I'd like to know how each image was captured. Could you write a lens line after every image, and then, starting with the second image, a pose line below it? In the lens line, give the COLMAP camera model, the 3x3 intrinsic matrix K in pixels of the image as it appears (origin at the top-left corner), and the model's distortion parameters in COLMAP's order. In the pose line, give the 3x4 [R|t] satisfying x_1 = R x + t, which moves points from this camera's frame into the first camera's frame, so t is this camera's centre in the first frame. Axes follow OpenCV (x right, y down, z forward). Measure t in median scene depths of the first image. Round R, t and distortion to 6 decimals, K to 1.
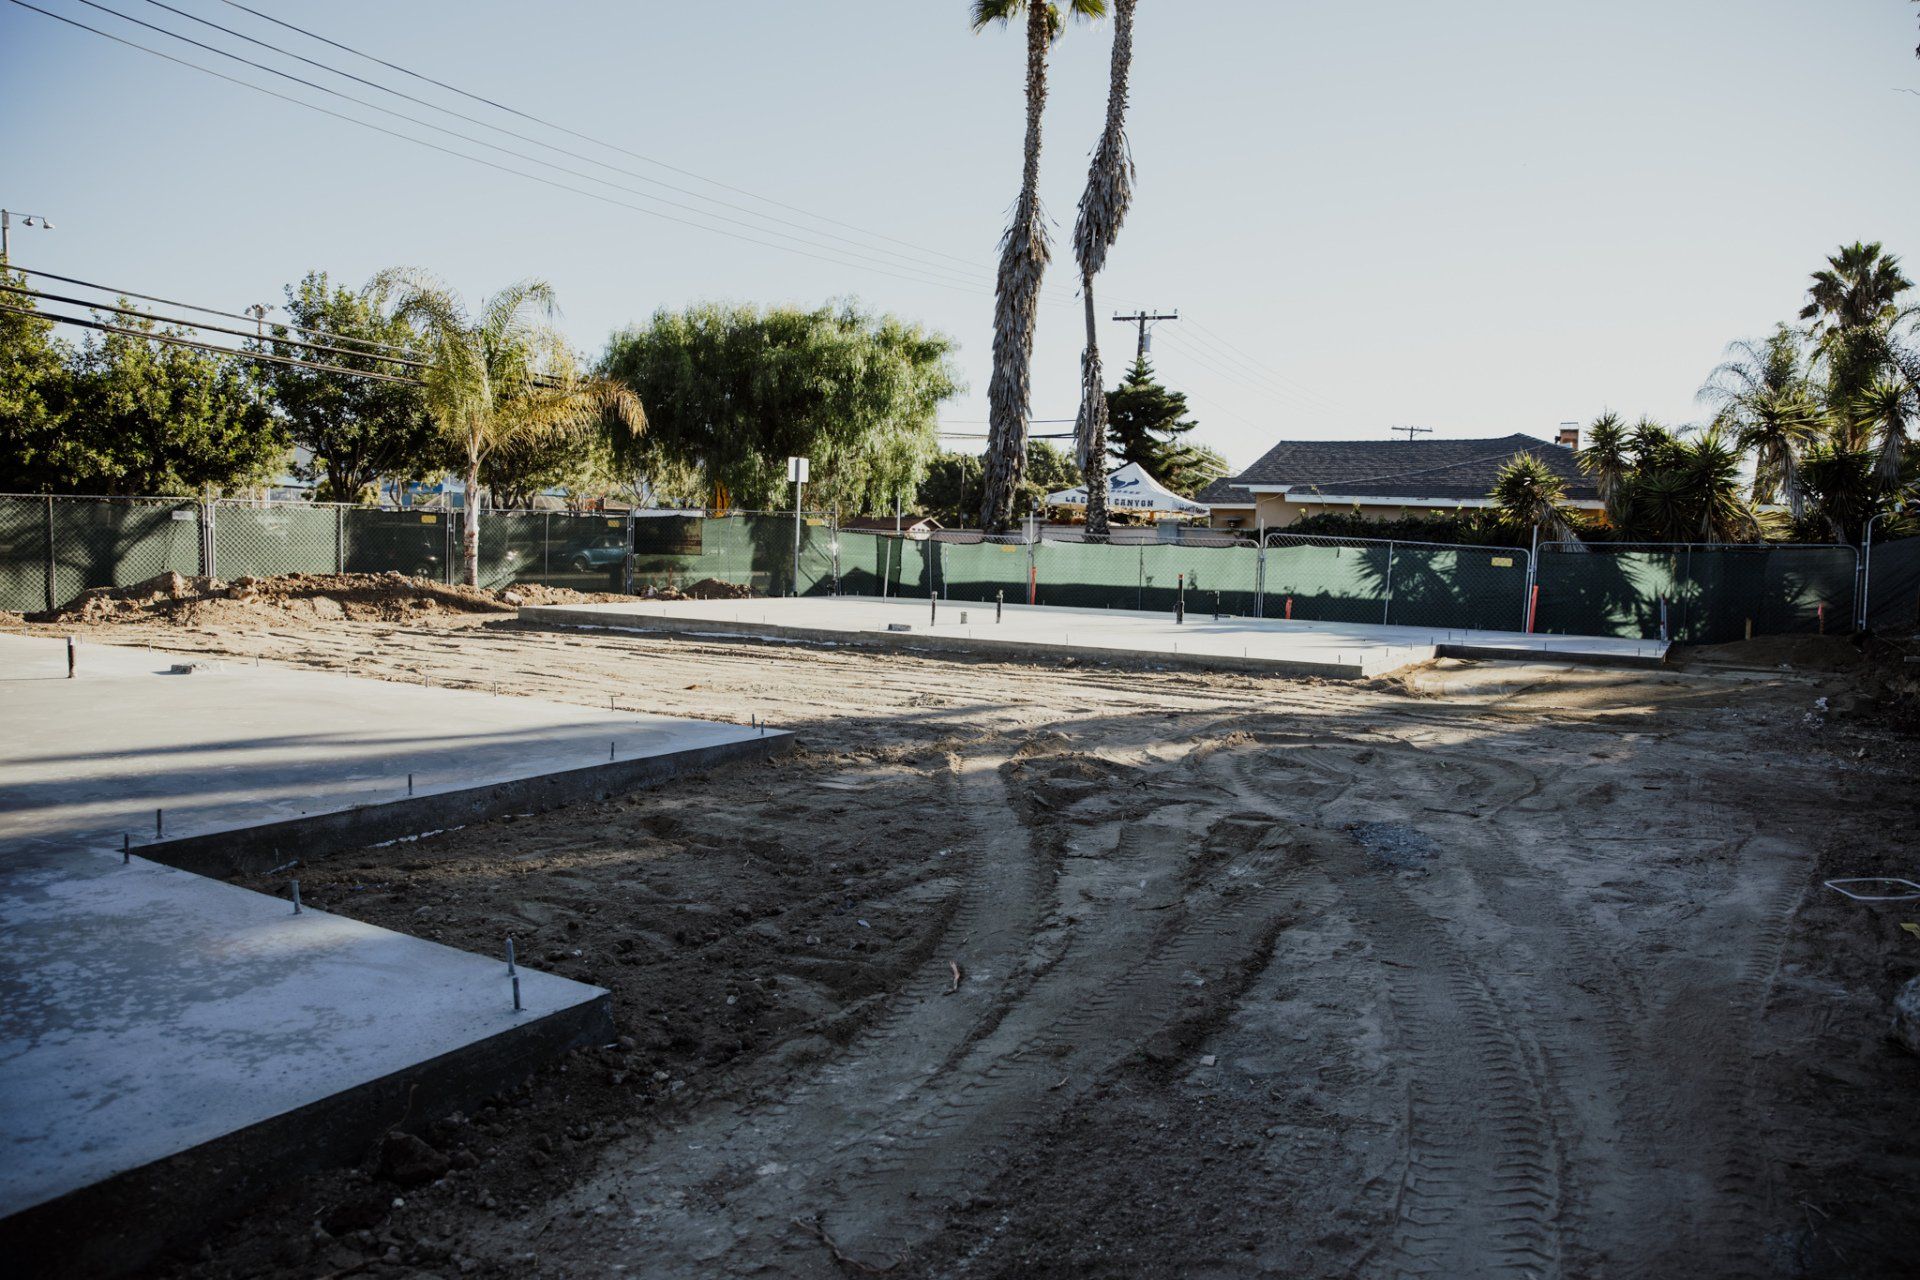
lens RADIAL K [[1318.0, 0, 957.0], [0, 1318.0, 643.0], [0, 0, 1]] dist [-0.108011, 0.086221]
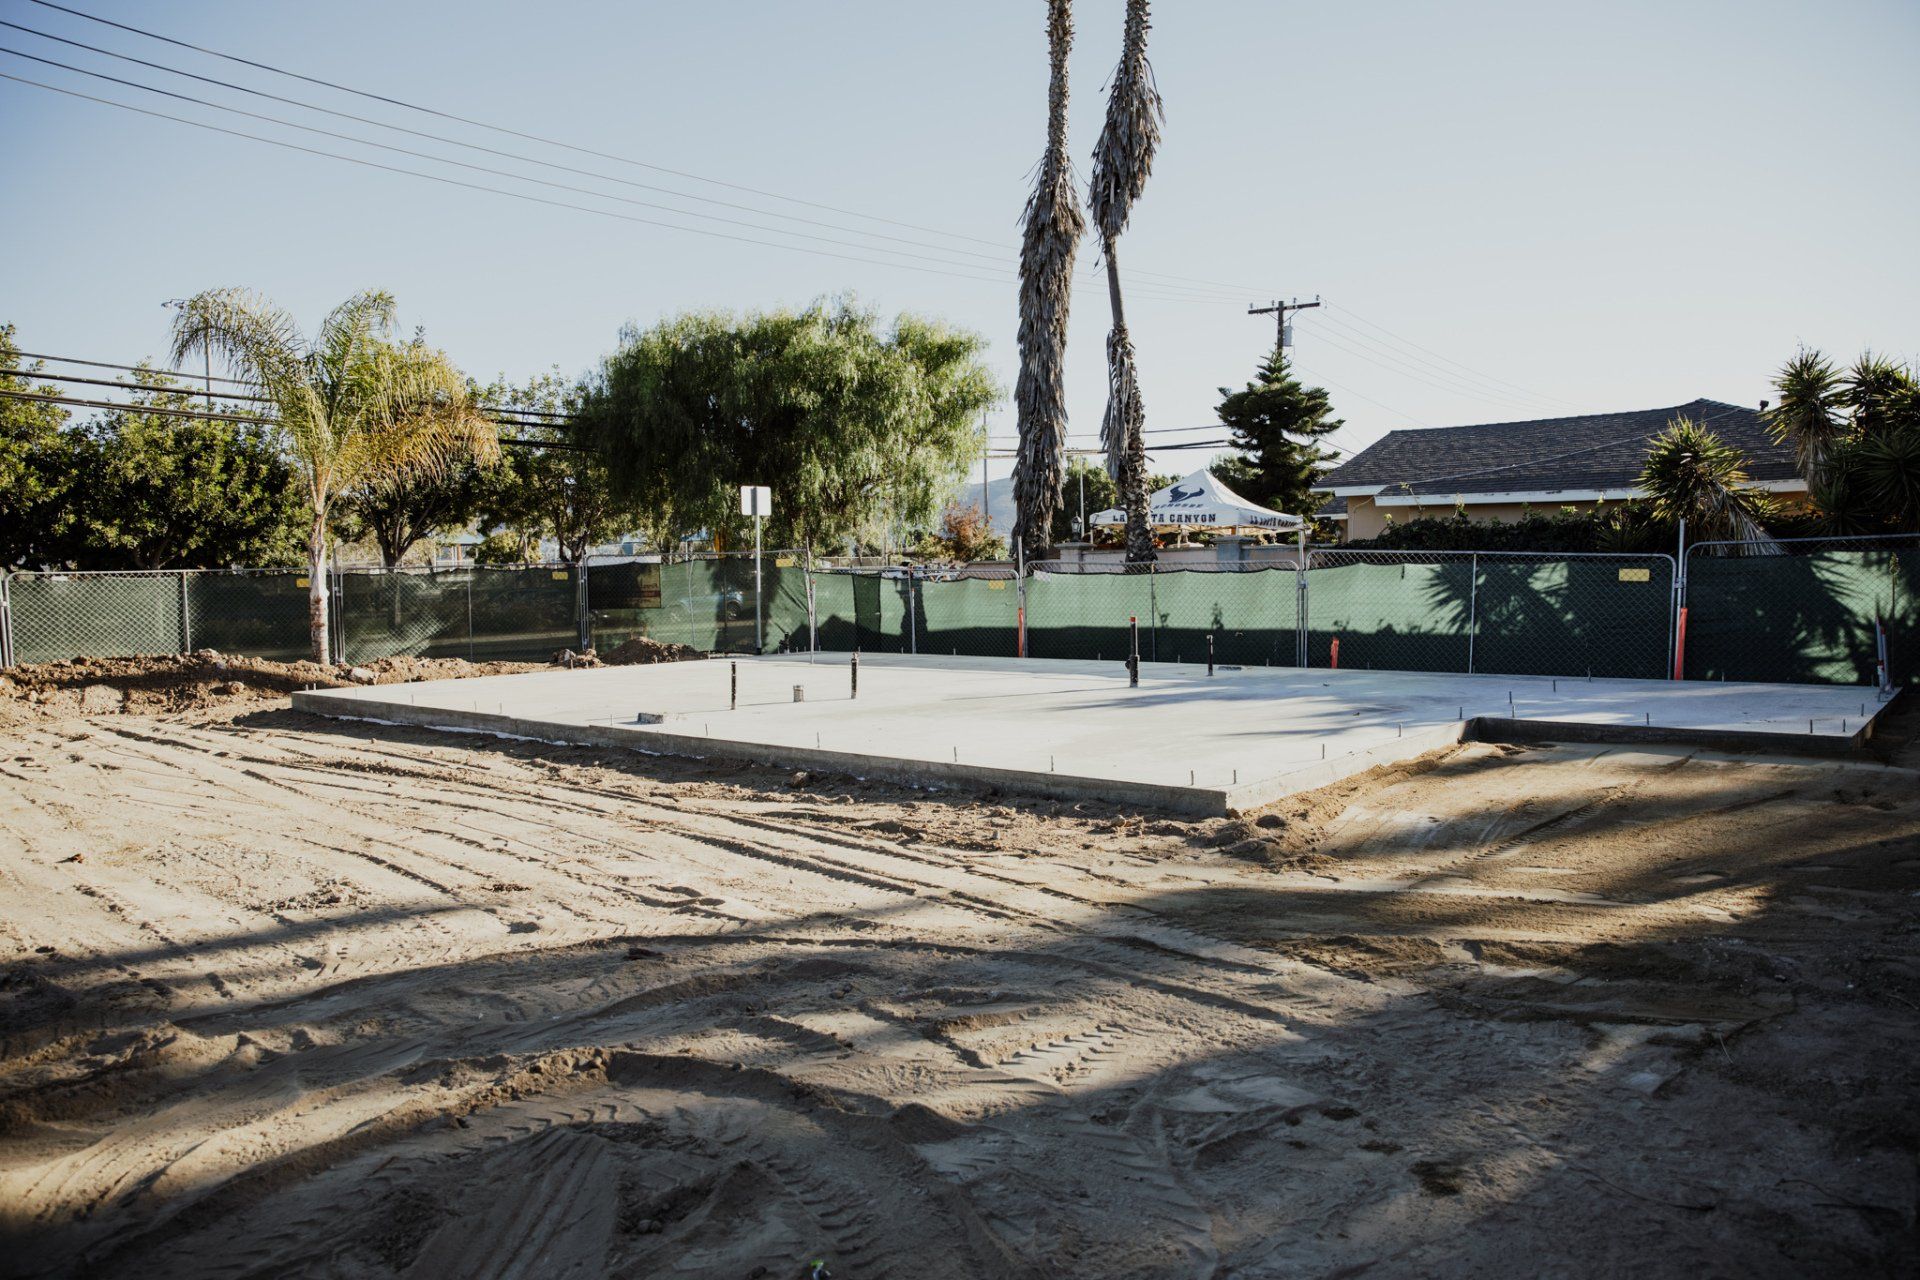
lens RADIAL K [[1318.0, 0, 957.0], [0, 1318.0, 643.0], [0, 0, 1]] dist [-0.108011, 0.086221]
pose [[0.984425, -0.038664, -0.171500, 0.135847], [0.034879, 0.999078, -0.025025, -0.016259], [0.172309, 0.018654, 0.984866, 0.197427]]
